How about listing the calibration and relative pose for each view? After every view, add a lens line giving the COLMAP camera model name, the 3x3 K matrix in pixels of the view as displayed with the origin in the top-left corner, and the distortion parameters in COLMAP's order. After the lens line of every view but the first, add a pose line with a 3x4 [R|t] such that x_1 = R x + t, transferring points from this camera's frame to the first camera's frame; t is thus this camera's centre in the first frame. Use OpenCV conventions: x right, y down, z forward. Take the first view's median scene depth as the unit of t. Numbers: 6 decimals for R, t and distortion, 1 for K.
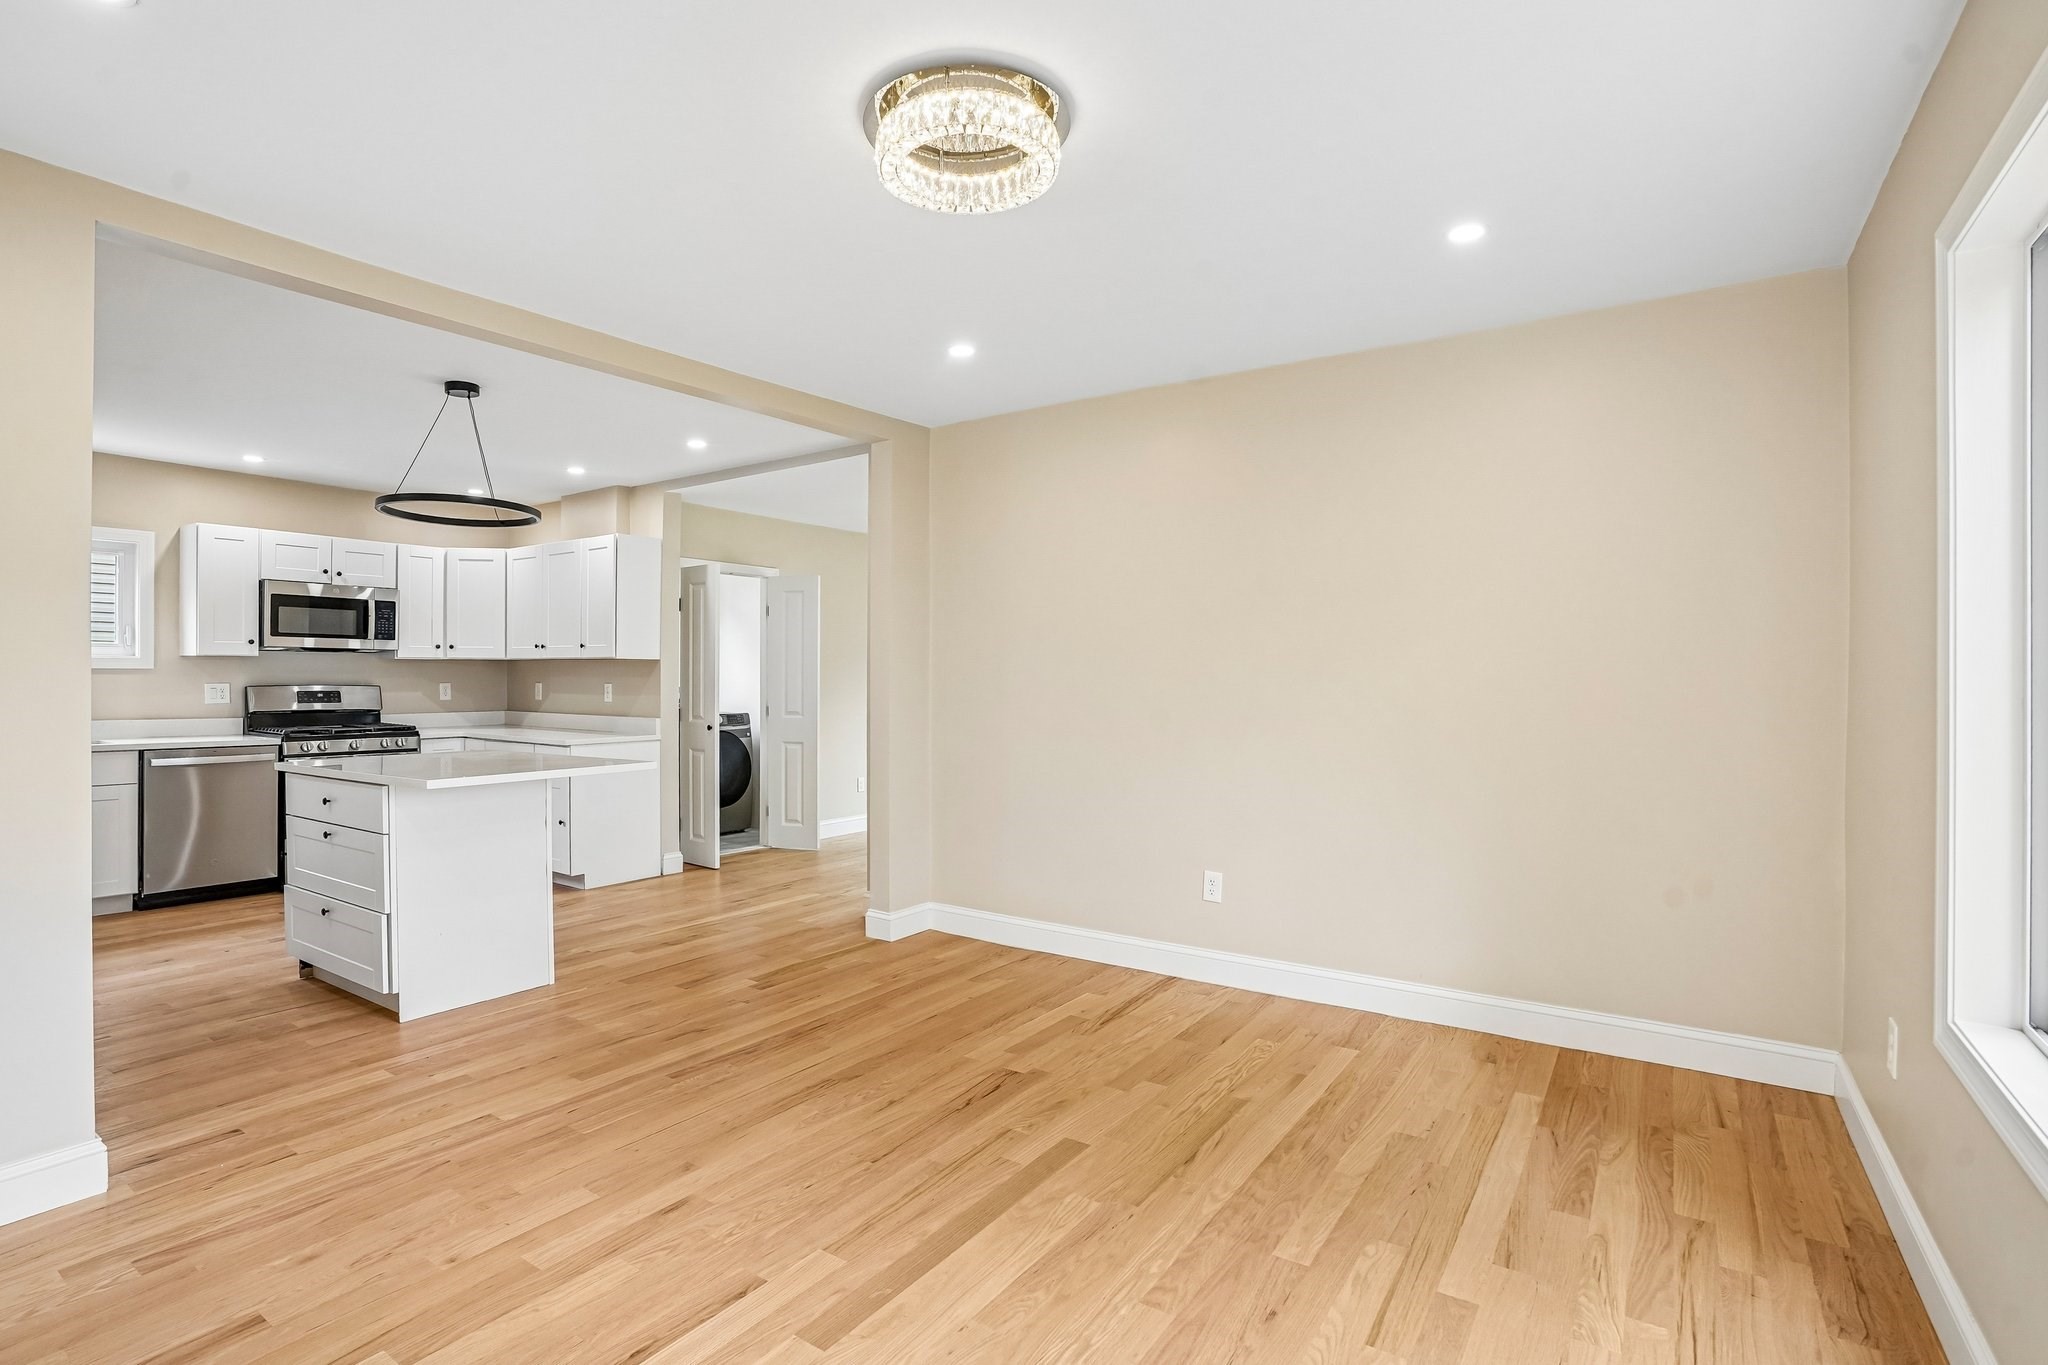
lens RADIAL K [[966.1, 0, 1032.0], [0, 966.1, 675.3], [0, 0, 1]] dist [-0.044917, 0.006989]
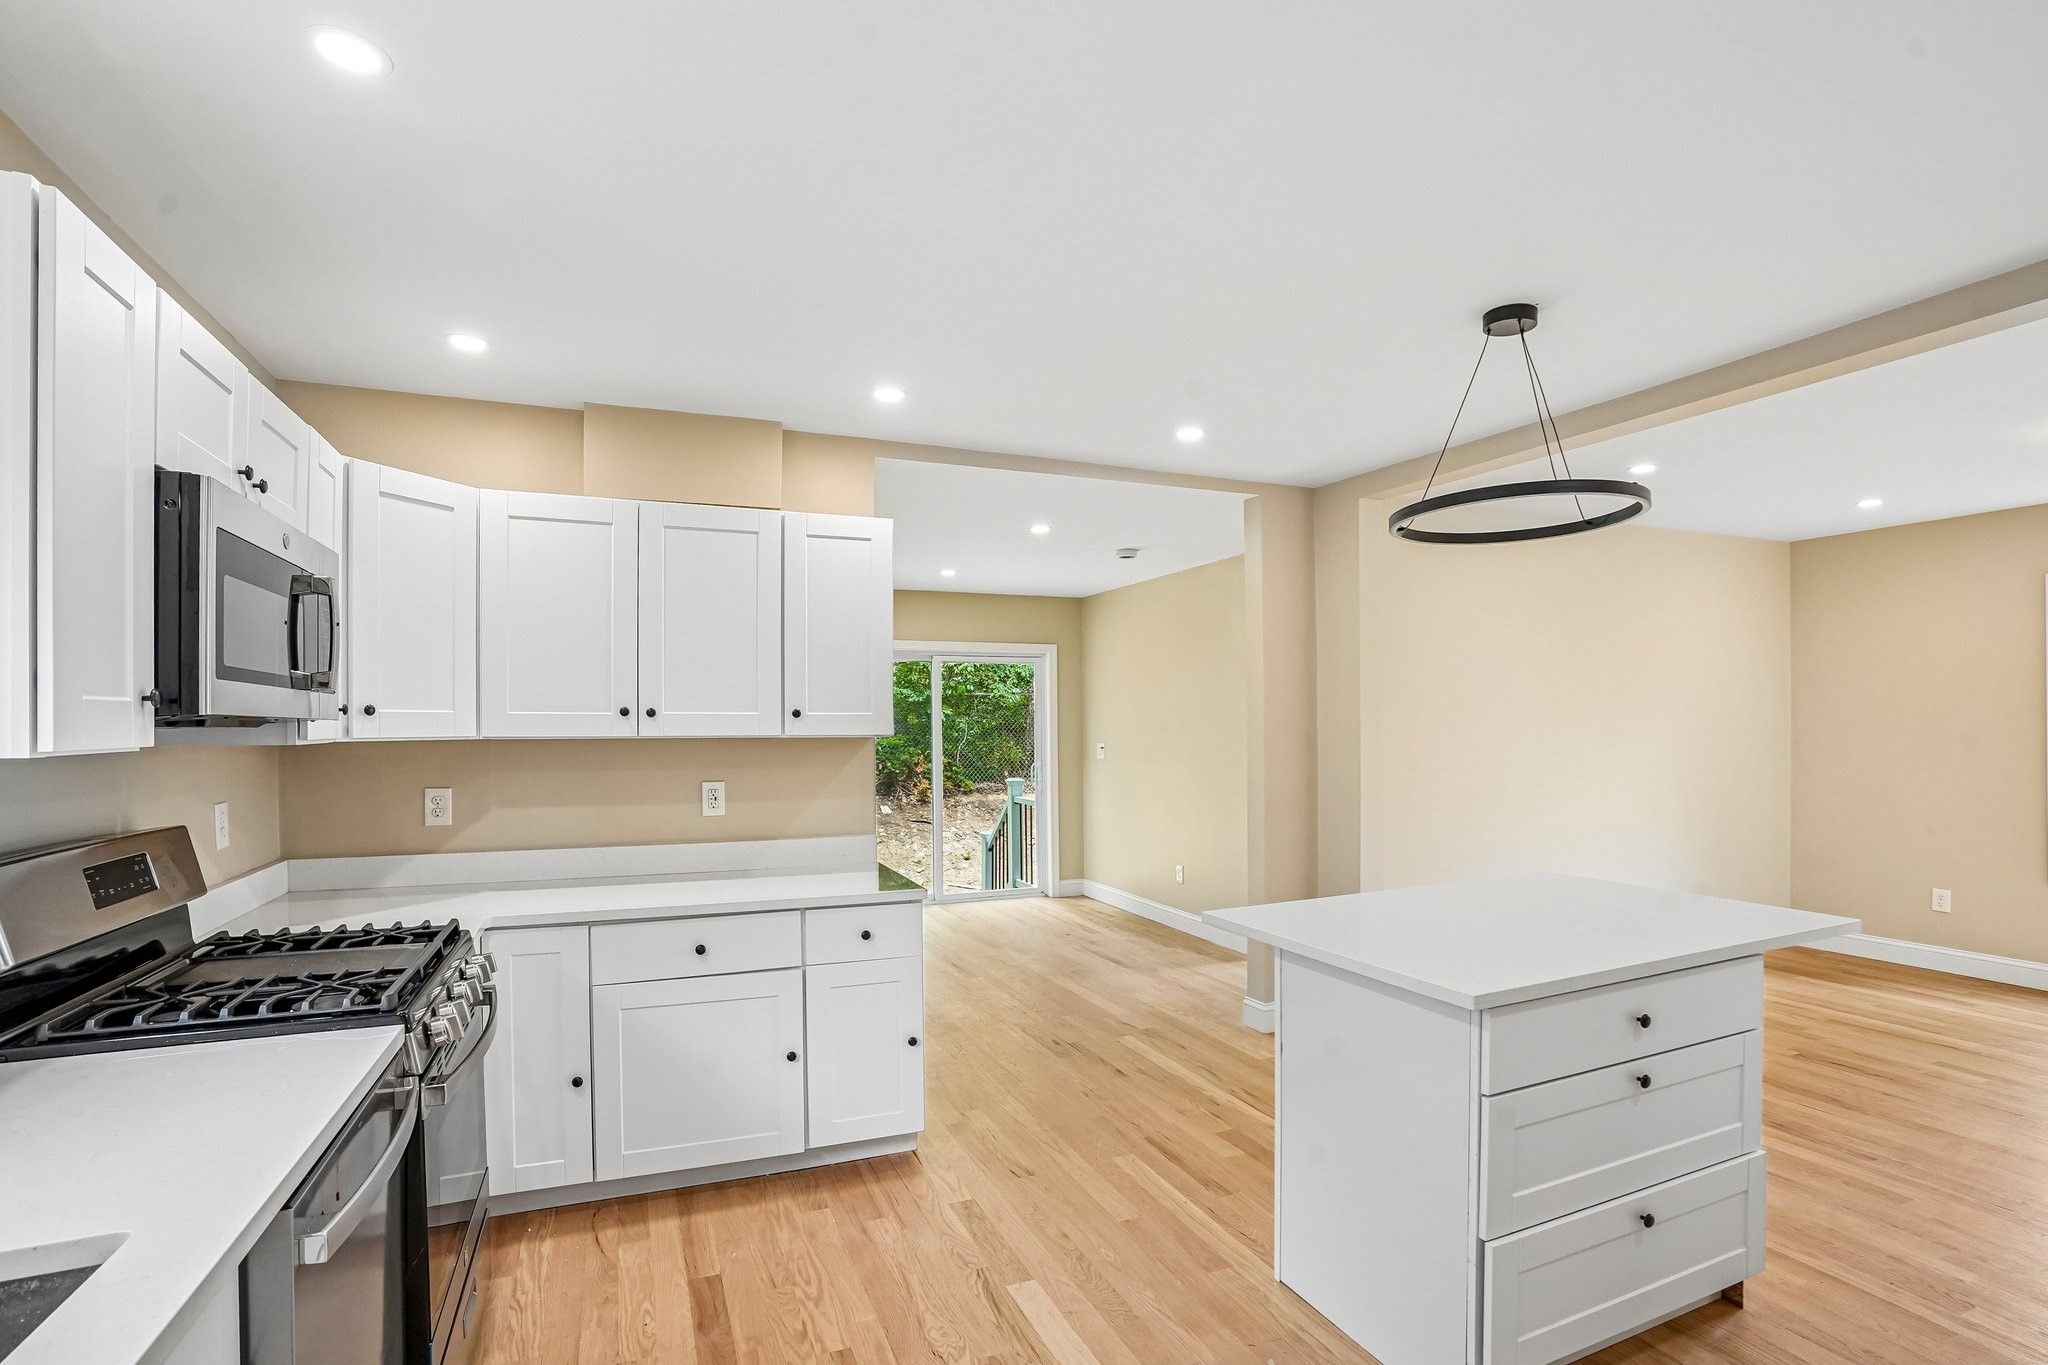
lens RADIAL K [[966.1, 0, 1023.1], [0, 966.1, 686.5], [0, 0, 1]] dist [-0.044917, 0.006989]
pose [[0.555563, 0.027160, 0.831030, -0.813796], [0.013773, 0.999029, -0.041858, -0.020077], [-0.831360, 0.034701, 0.554650, 0.572159]]
